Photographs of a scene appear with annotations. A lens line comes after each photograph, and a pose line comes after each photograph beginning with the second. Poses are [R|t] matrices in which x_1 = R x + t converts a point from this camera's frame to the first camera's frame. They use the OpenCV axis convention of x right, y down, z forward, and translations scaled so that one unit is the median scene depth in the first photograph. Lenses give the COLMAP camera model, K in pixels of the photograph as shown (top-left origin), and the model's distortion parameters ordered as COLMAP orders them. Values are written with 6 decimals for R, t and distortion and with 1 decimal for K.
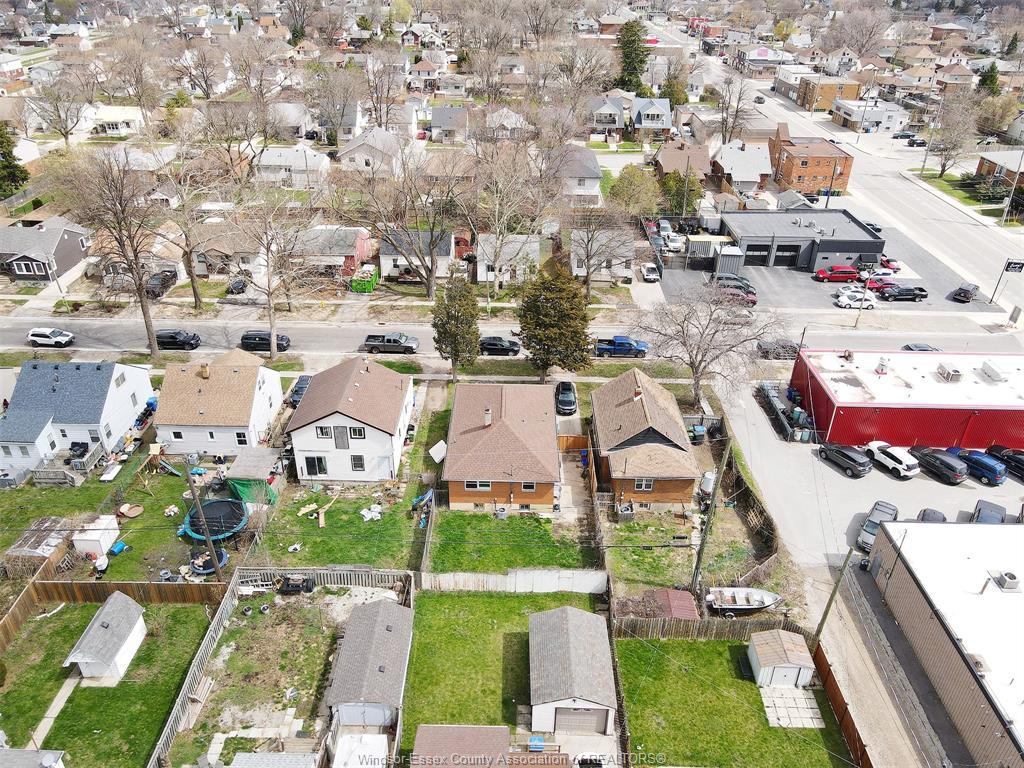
lens RADIAL K [[745.0, 0, 512.0], [0, 745.0, 384.0], [0, 0, 1]] dist [-0.005680, 0.044403]
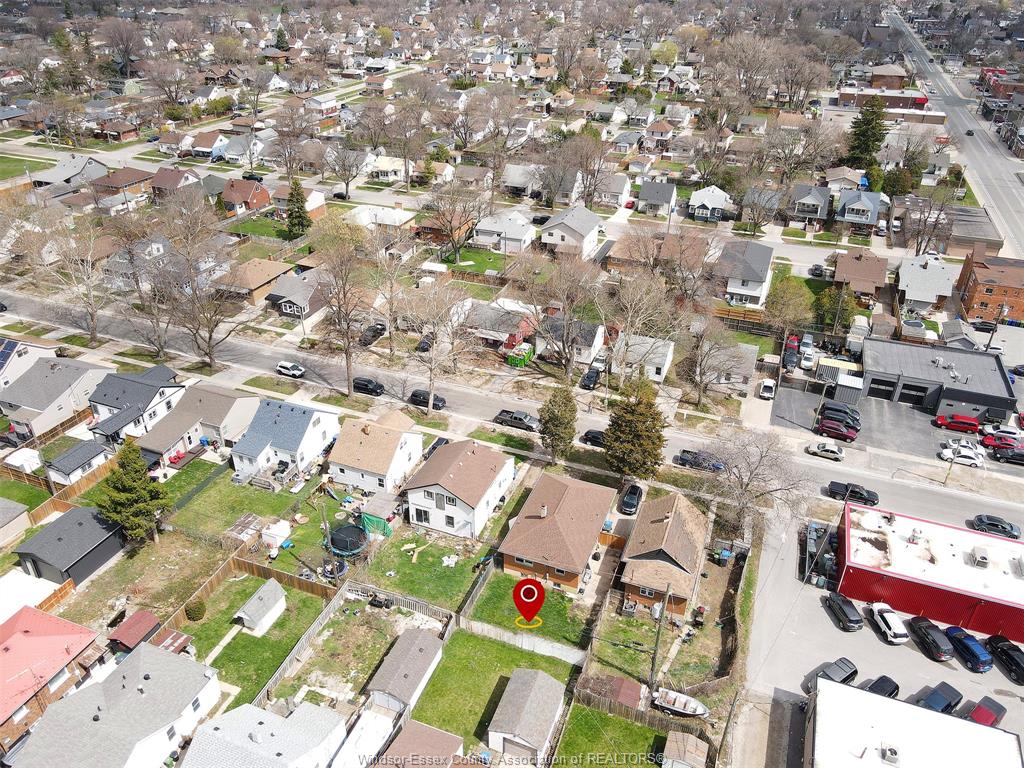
lens RADIAL K [[745.0, 0, 512.0], [0, 745.0, 384.0], [0, 0, 1]] dist [-0.005680, 0.044403]
pose [[0.937983, 0.175652, -0.298887, 0.262368], [-0.176963, 0.983951, 0.022900, -0.191334], [0.298113, 0.031412, 0.954014, -0.277970]]
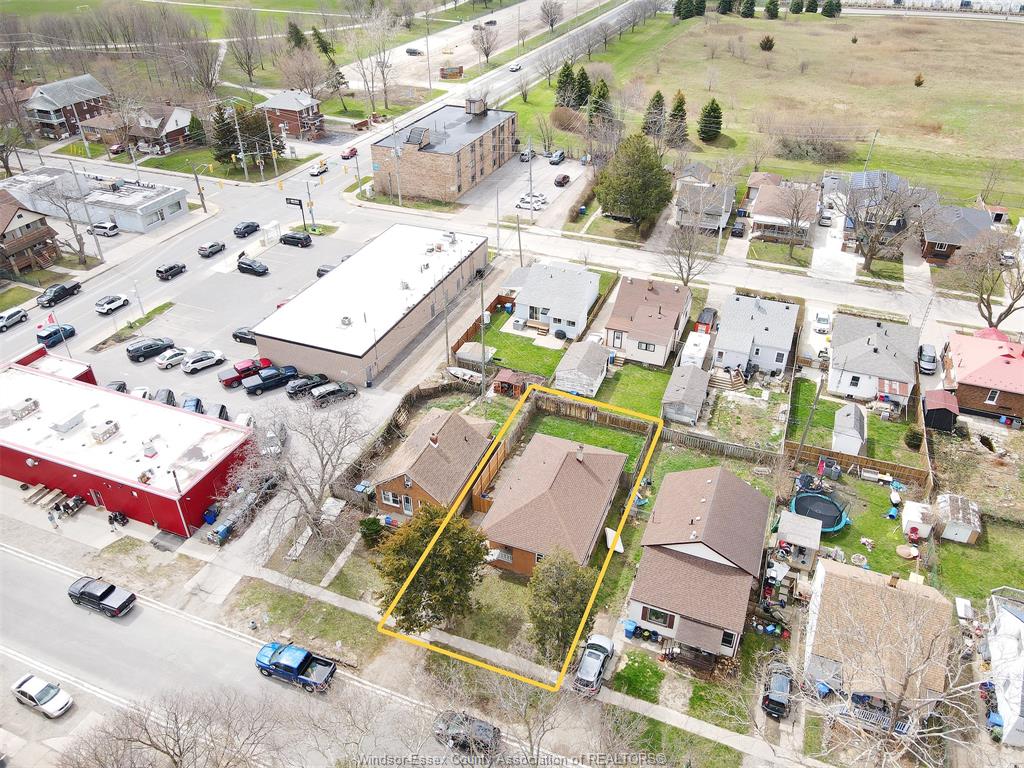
lens RADIAL K [[745.0, 0, 512.0], [0, 745.0, 384.0], [0, 0, 1]] dist [-0.005680, 0.044403]
pose [[-0.934252, -0.210265, 0.288032, -0.223196], [0.168693, 0.451031, 0.876421, -0.936791], [-0.314192, 0.867387, -0.385906, 1.319281]]
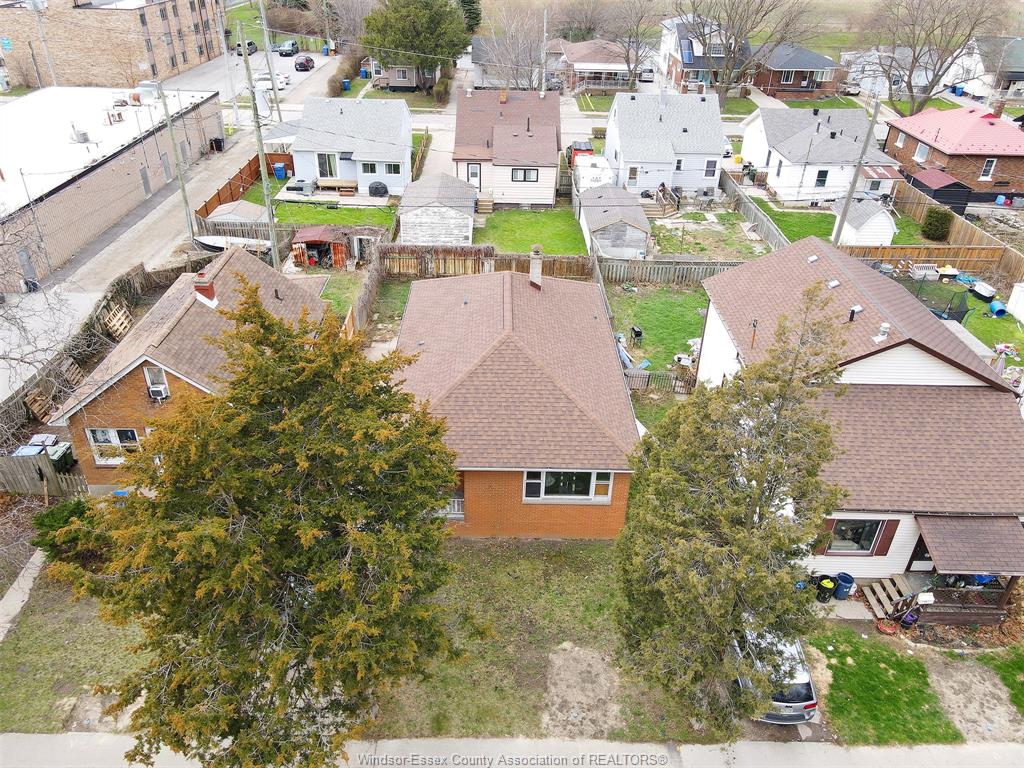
lens RADIAL K [[742.1, 0, 512.0], [0, 742.1, 384.0], [0, 0, 1]] dist [0.020878, -0.007600]
pose [[-0.999113, -0.019554, -0.037307, 0.002809], [-0.042120, 0.466701, 0.883411, -0.360975], [0.000137, 0.884199, -0.467111, 1.270610]]
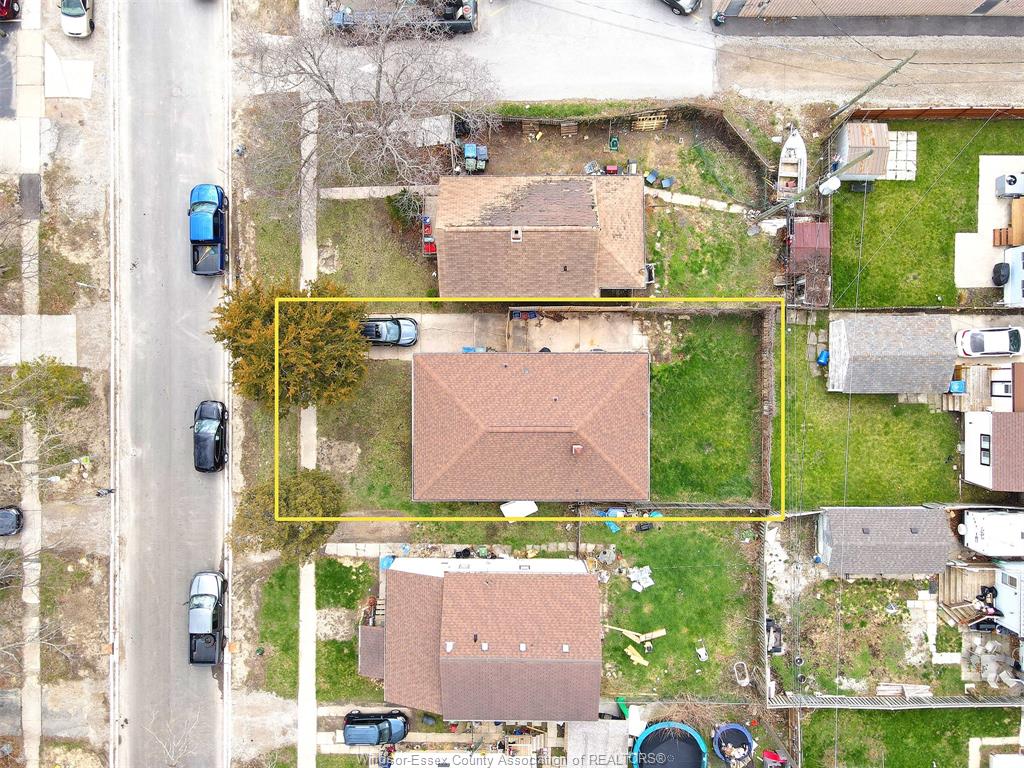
lens RADIAL K [[745.0, 0, 512.0], [0, 745.0, 384.0], [0, 0, 1]] dist [-0.005680, 0.044403]
pose [[-0.011332, -0.999860, -0.012331, 0.039624], [0.507753, -0.016377, 0.861347, -0.587521], [-0.861428, 0.003500, 0.507867, 0.666116]]
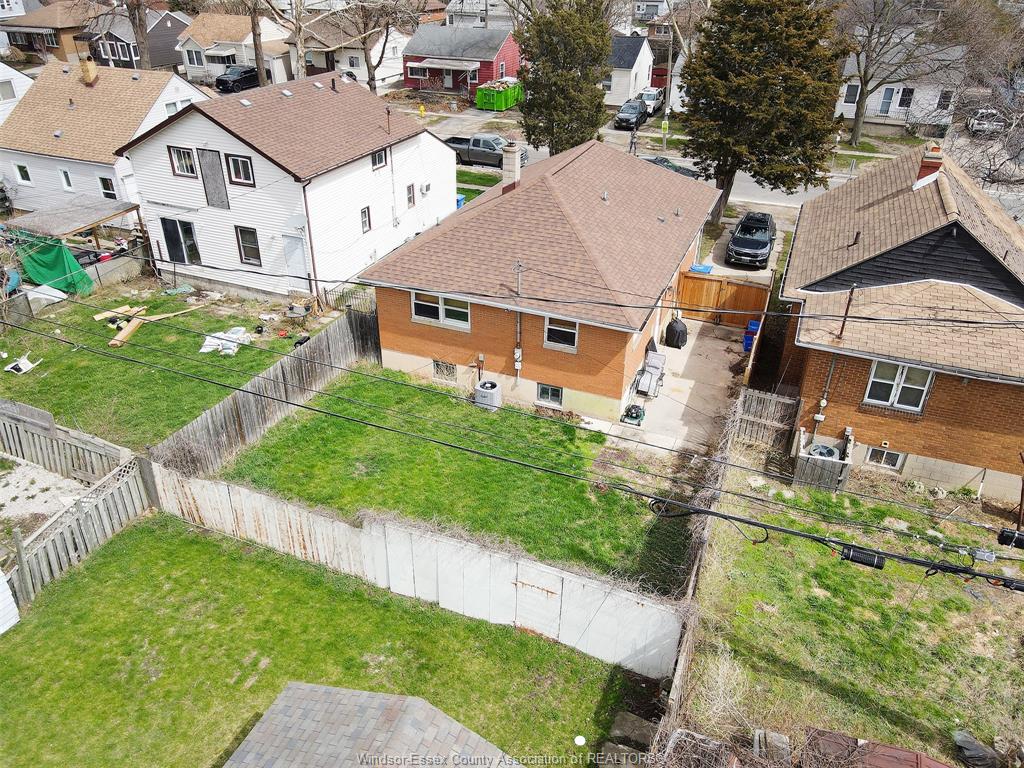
lens RADIAL K [[742.1, 0, 512.0], [0, 742.1, 384.0], [0, 0, 1]] dist [0.020878, -0.007600]
pose [[0.930058, 0.185077, -0.317392, 0.115807], [-0.184621, 0.982295, 0.031795, 0.145034], [0.317657, 0.029026, 0.947761, 0.597911]]
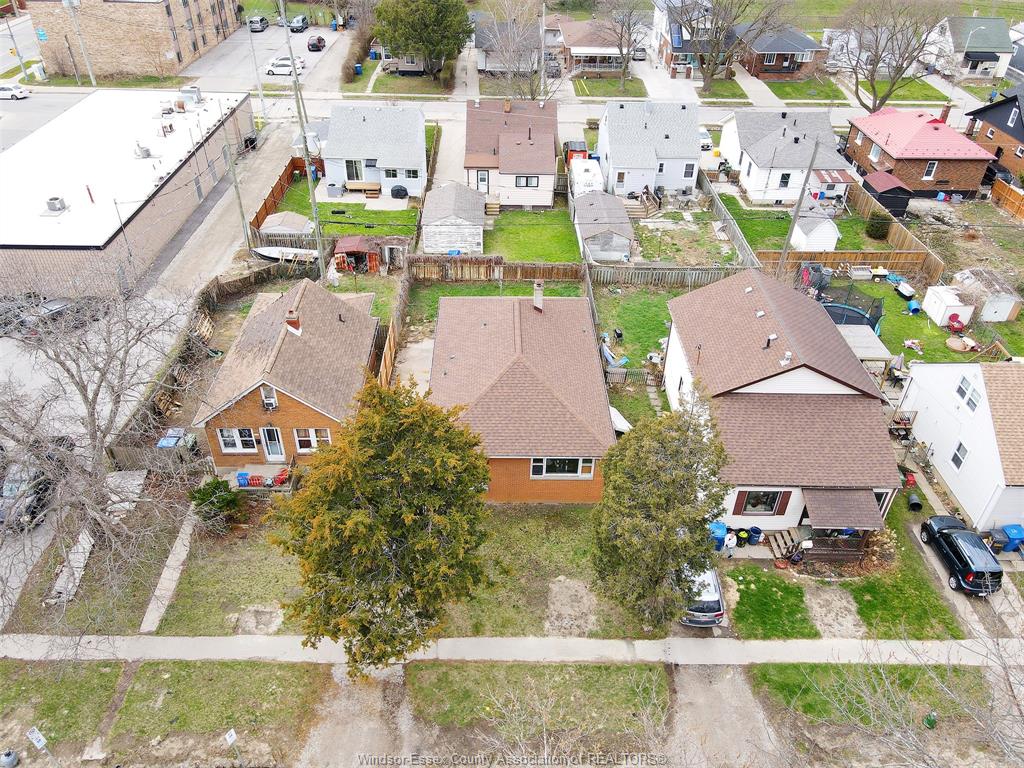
lens RADIAL K [[739.5, 0, 512.0], [0, 739.5, 384.0], [0, 0, 1]] dist [0.019726, 0.000034]
pose [[-0.999177, -0.009339, -0.039466, 0.017645], [-0.039963, 0.392421, 0.918917, -0.523122], [0.006906, 0.919738, -0.392471, 1.294062]]
